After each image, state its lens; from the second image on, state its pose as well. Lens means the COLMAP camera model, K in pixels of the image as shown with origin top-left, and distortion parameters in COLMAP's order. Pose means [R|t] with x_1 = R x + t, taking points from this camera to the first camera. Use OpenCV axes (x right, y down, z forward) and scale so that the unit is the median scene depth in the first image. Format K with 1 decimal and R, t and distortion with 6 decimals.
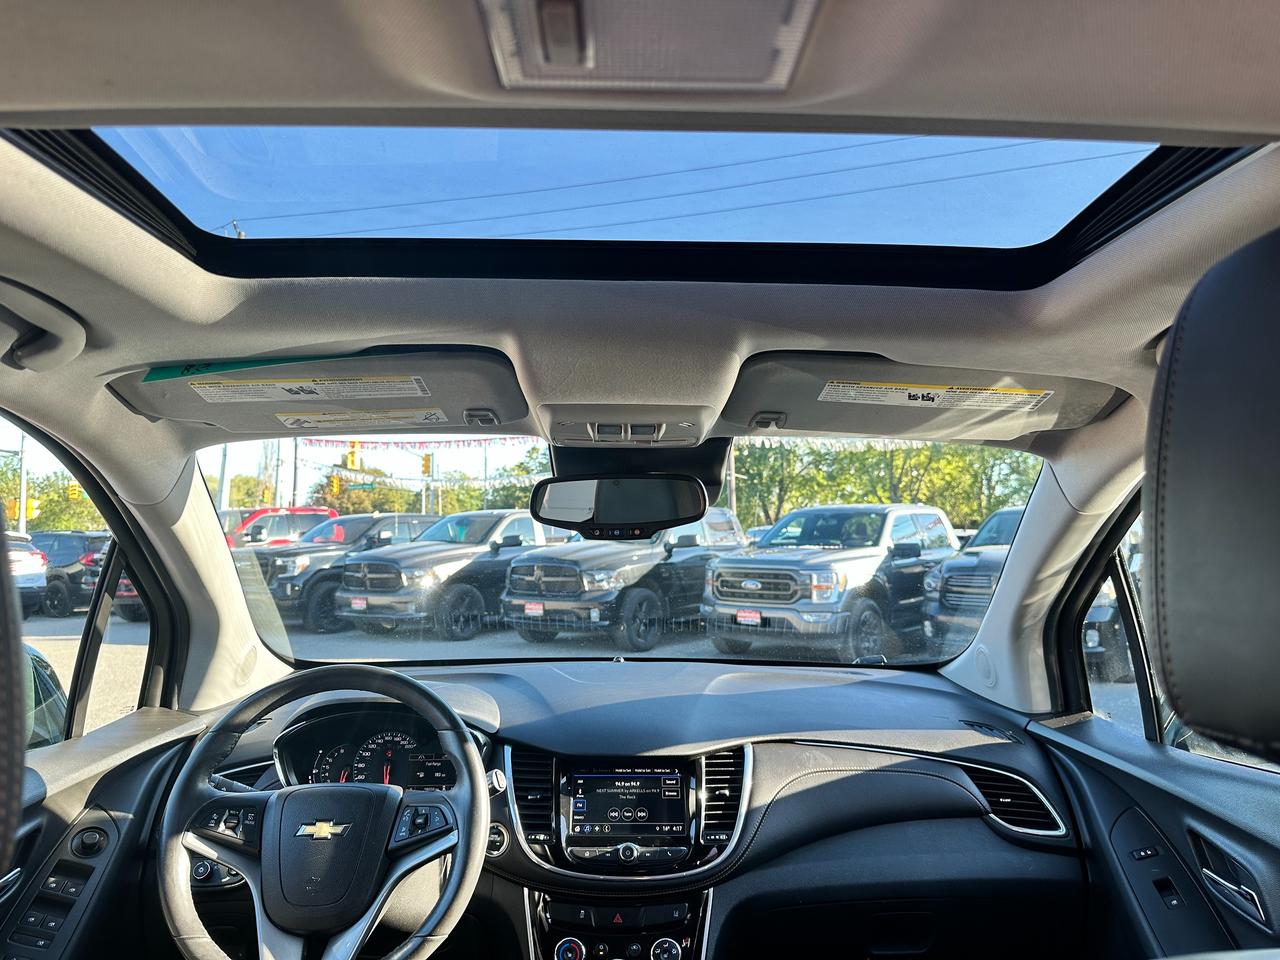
lens RADIAL K [[897.7, 0, 640.4], [0, 897.7, 493.3], [0, 0, 1]] dist [0.029609, -0.037788]
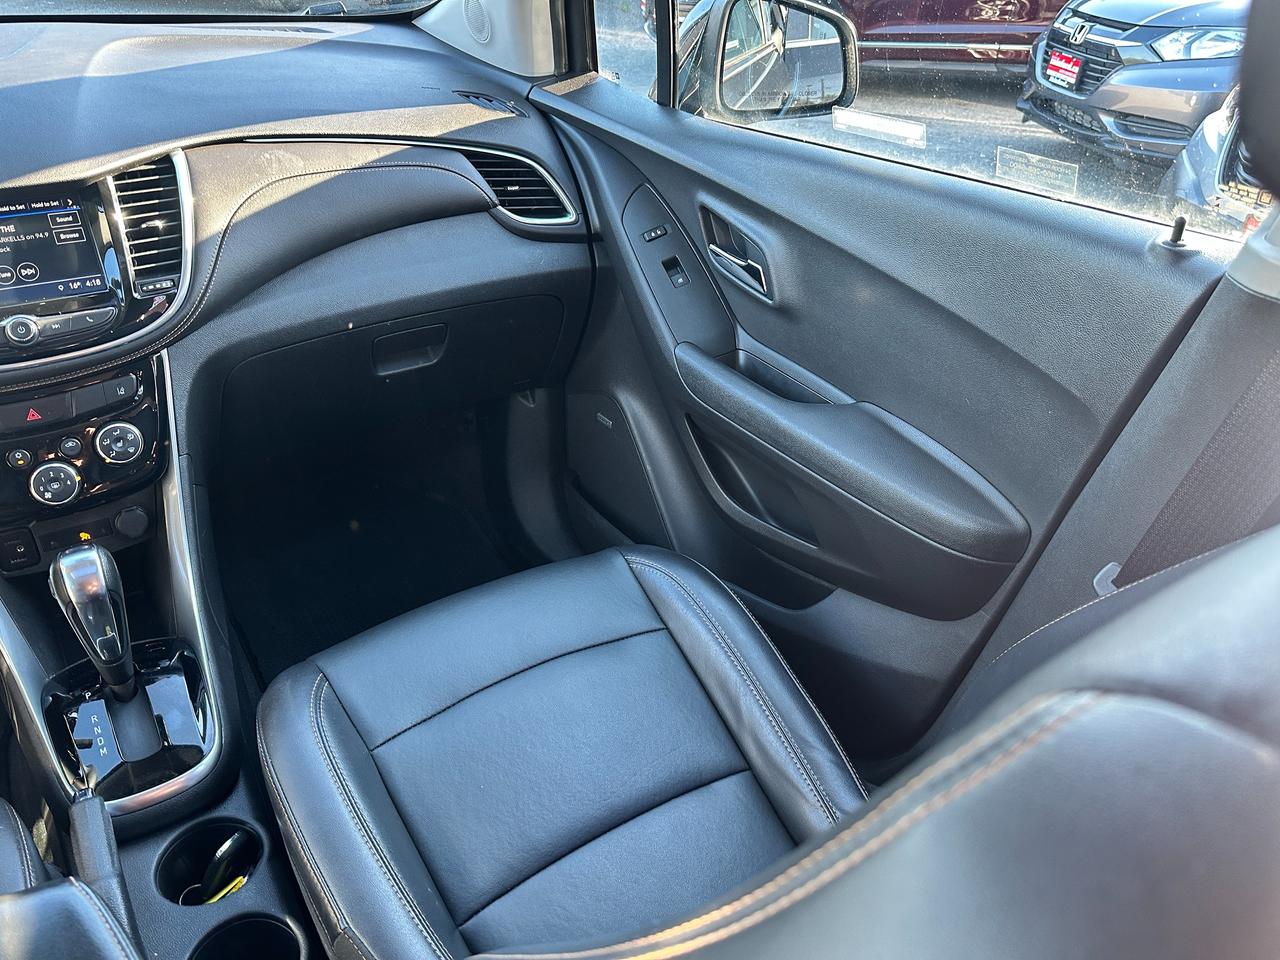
lens RADIAL K [[897.7, 0, 629.5], [0, 897.7, 465.3], [0, 0, 1]] dist [0.029609, -0.037788]
pose [[0.840151, -0.257186, 0.477495, 0.018565], [-0.089927, 0.802169, 0.590286, 0.033164], [-0.534845, -0.538869, 0.650815, 0.231338]]
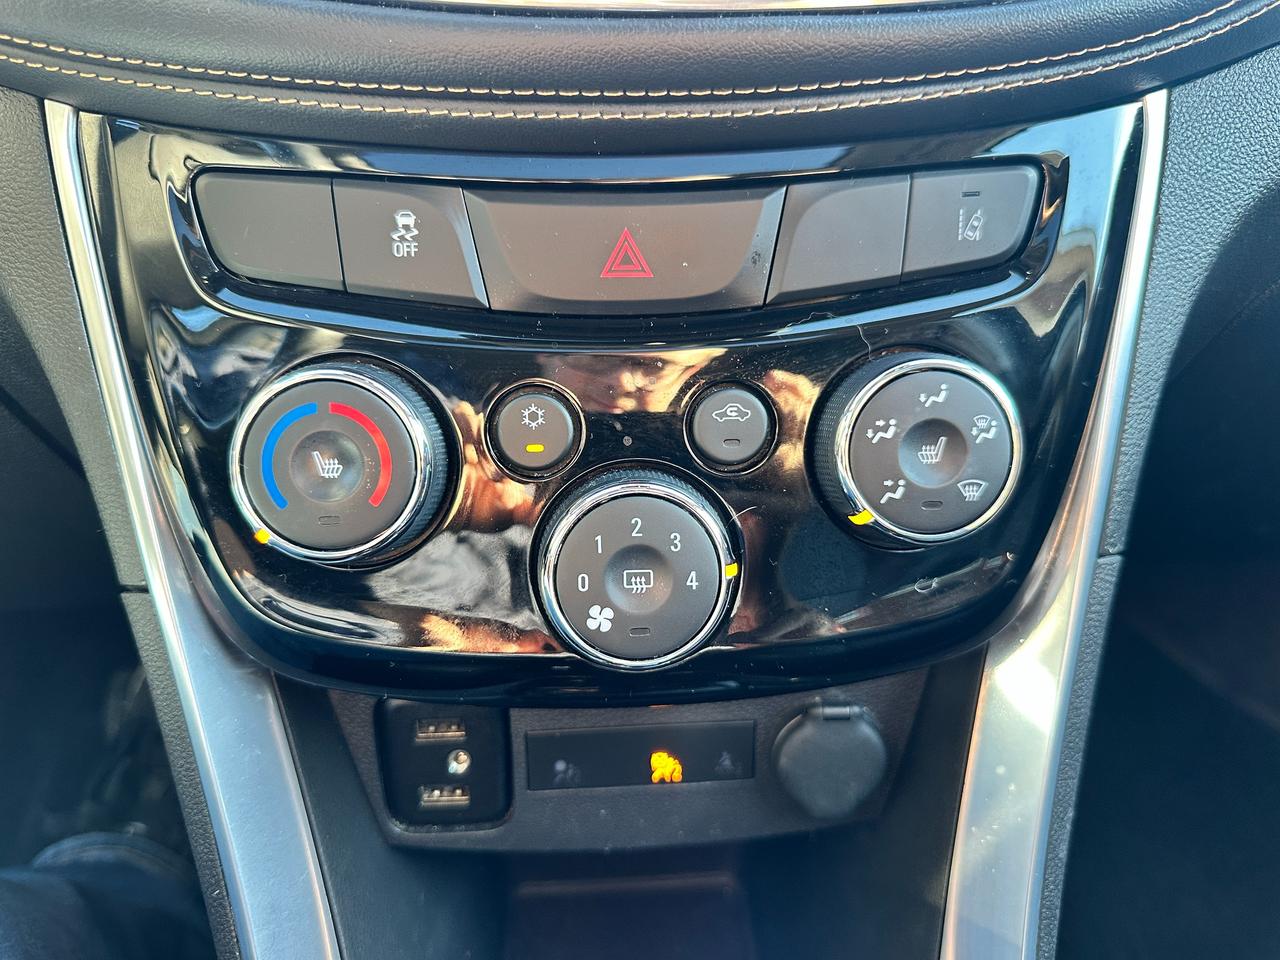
lens RADIAL K [[897.7, 0, 635.5], [0, 897.7, 483.9], [0, 0, 1]] dist [0.029609, -0.037788]
pose [[0.998641, -0.027719, 0.044128, -0.028126], [-0.001982, 0.825982, 0.563693, 0.372356], [-0.052074, -0.563015, 0.824805, 0.758193]]
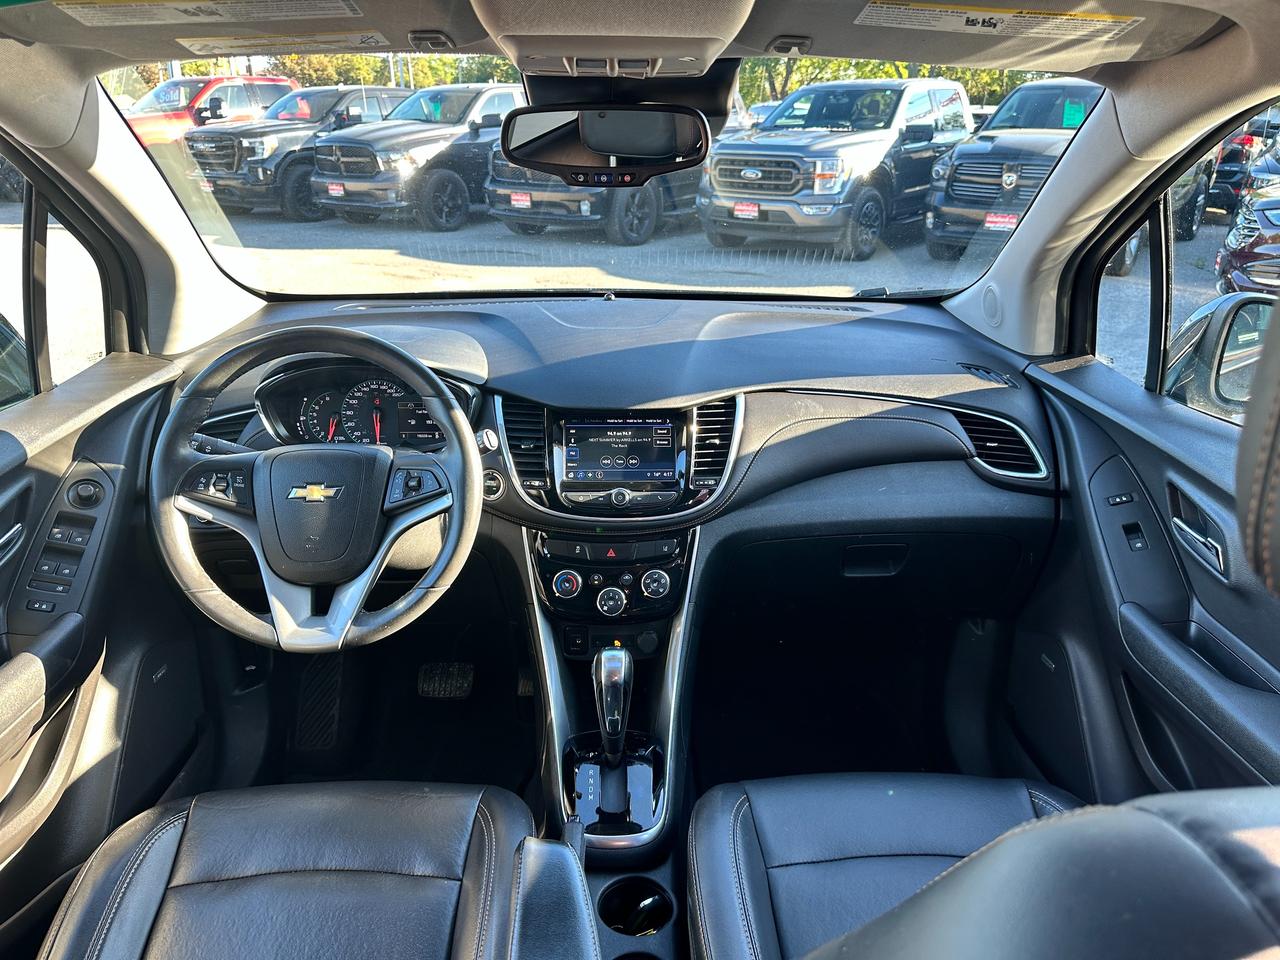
lens RADIAL K [[897.7, 0, 645.7], [0, 897.7, 472.3], [0, 0, 1]] dist [0.029609, -0.037788]
pose [[0.999897, -0.001517, 0.014290, 0.001299], [-0.004571, 0.909196, 0.416344, -0.049860], [-0.013624, -0.416366, 0.909095, 0.070173]]
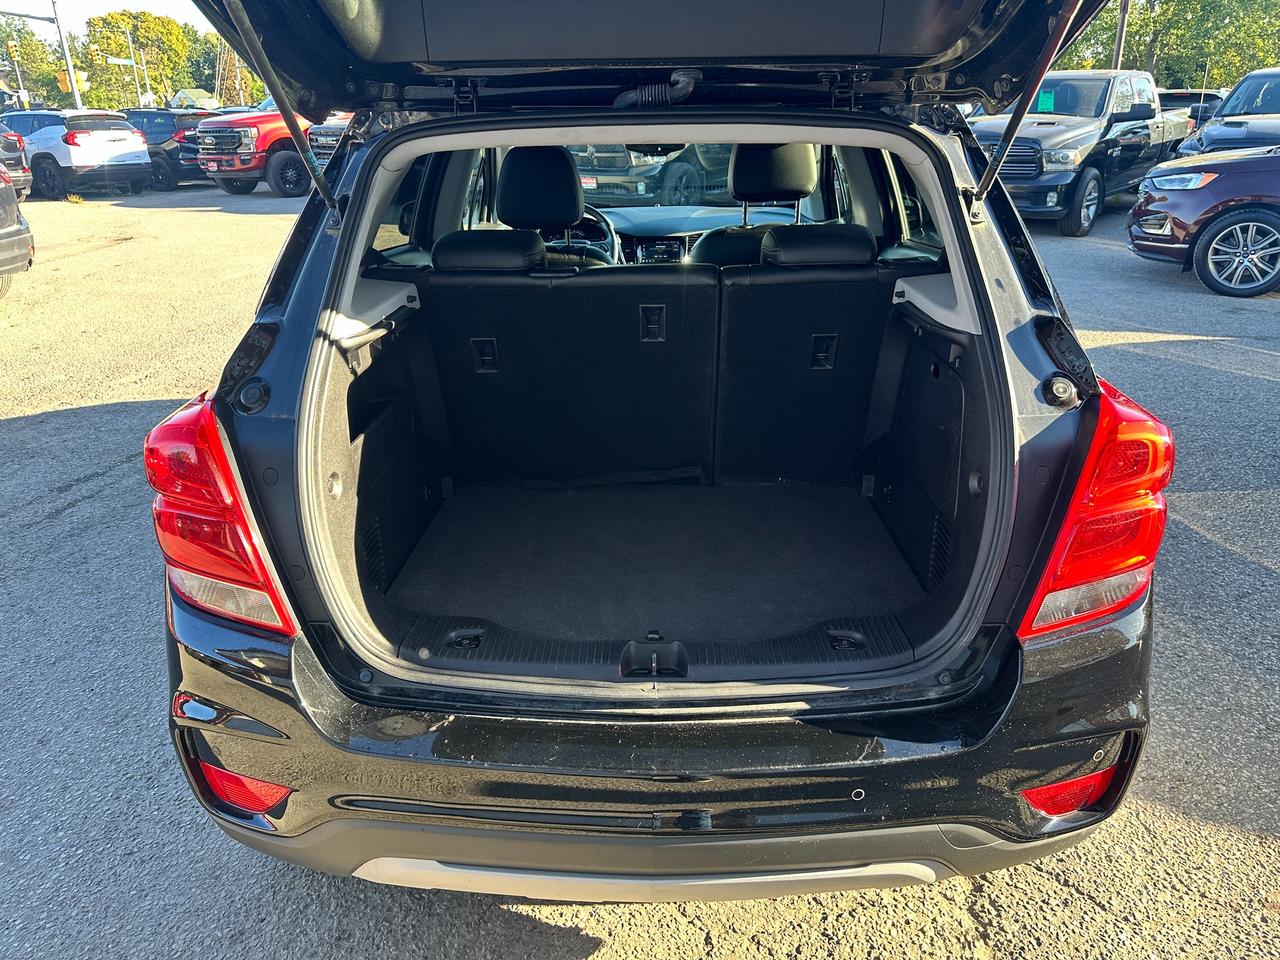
lens RADIAL K [[897.7, 0, 635.5], [0, 897.7, 478.7], [0, 0, 1]] dist [0.029609, -0.037788]
pose [[0.998589, 0.007358, -0.052585, 0.059430], [0.016196, 0.900944, 0.433633, -0.248252], [0.050567, -0.433873, 0.899554, -1.835379]]
